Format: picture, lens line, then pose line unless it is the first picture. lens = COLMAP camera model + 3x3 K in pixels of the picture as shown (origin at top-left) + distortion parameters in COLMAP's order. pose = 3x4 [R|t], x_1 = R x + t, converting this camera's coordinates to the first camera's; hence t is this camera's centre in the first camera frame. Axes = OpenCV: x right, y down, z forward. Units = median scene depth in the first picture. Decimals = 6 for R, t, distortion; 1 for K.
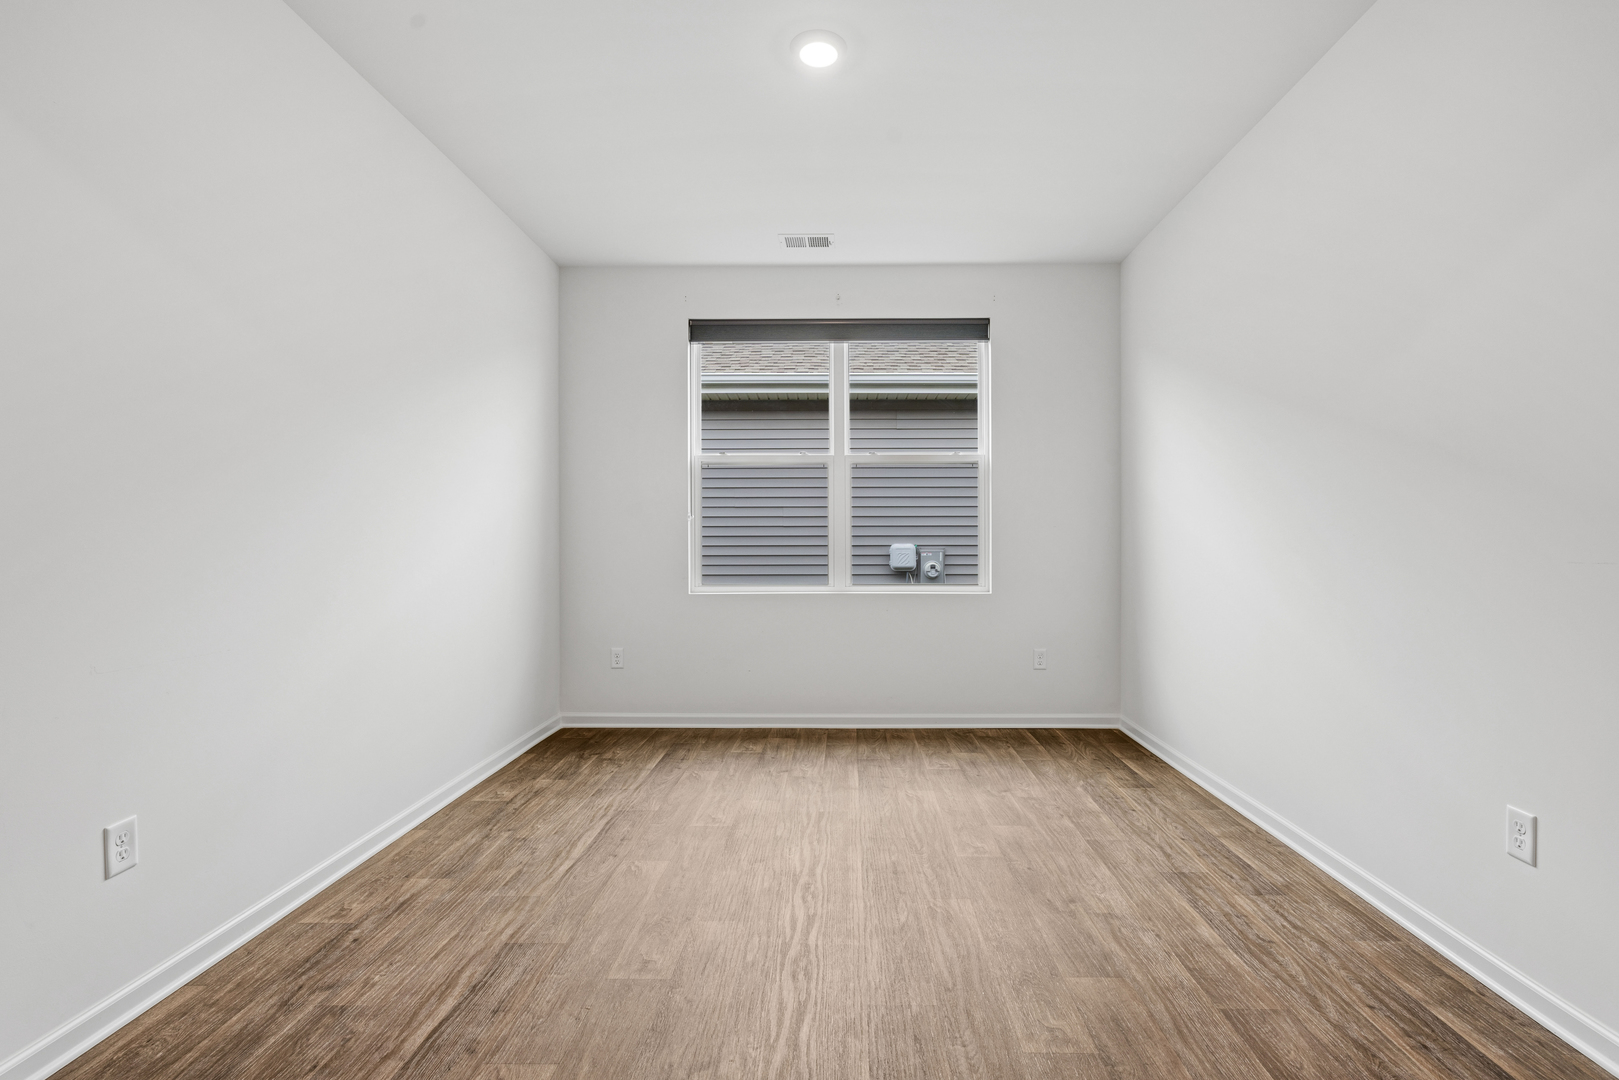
lens RADIAL K [[771.5, 0, 809.5], [0, 771.5, 540.0], [0, 0, 1]] dist [0.000441, 0.000548]
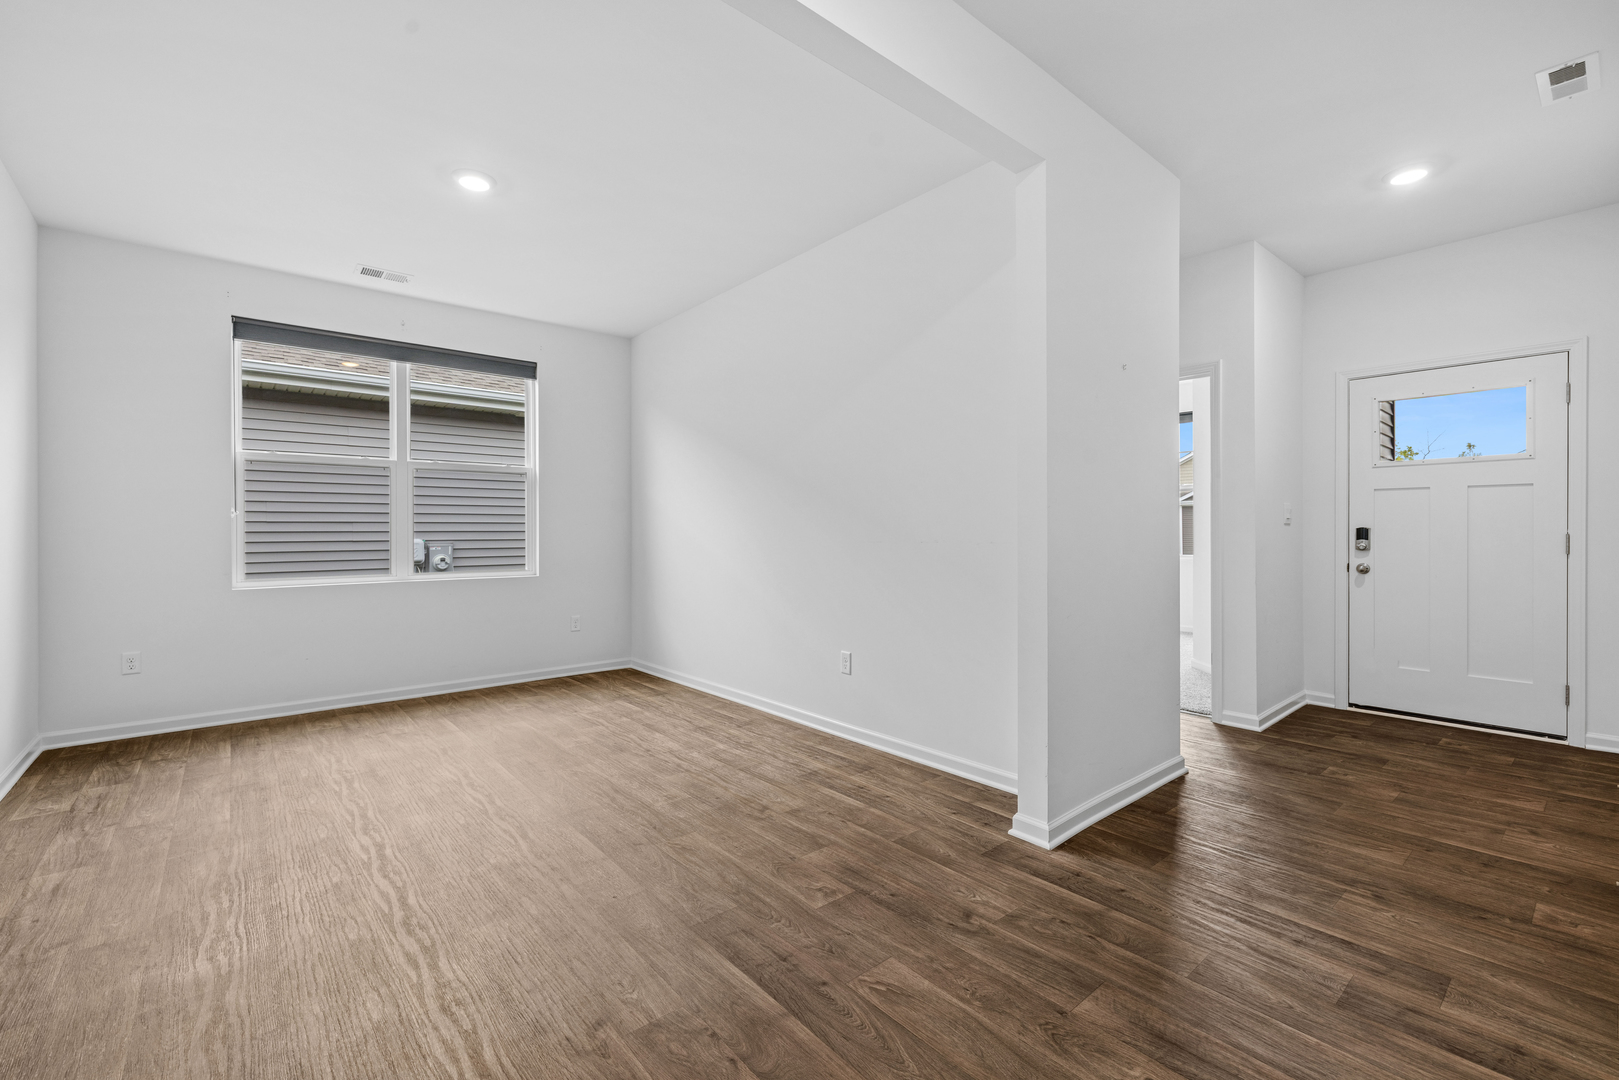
lens RADIAL K [[703.9, 0, 809.5], [0, 703.9, 540.0], [0, 0, 1]] dist [-0.001143, 0.000041]
pose [[0.754278, -0.010484, 0.656472, -0.199061], [0.006078, 0.999941, 0.008986, 0.001694], [-0.656527, -0.002787, 0.754297, -0.189188]]
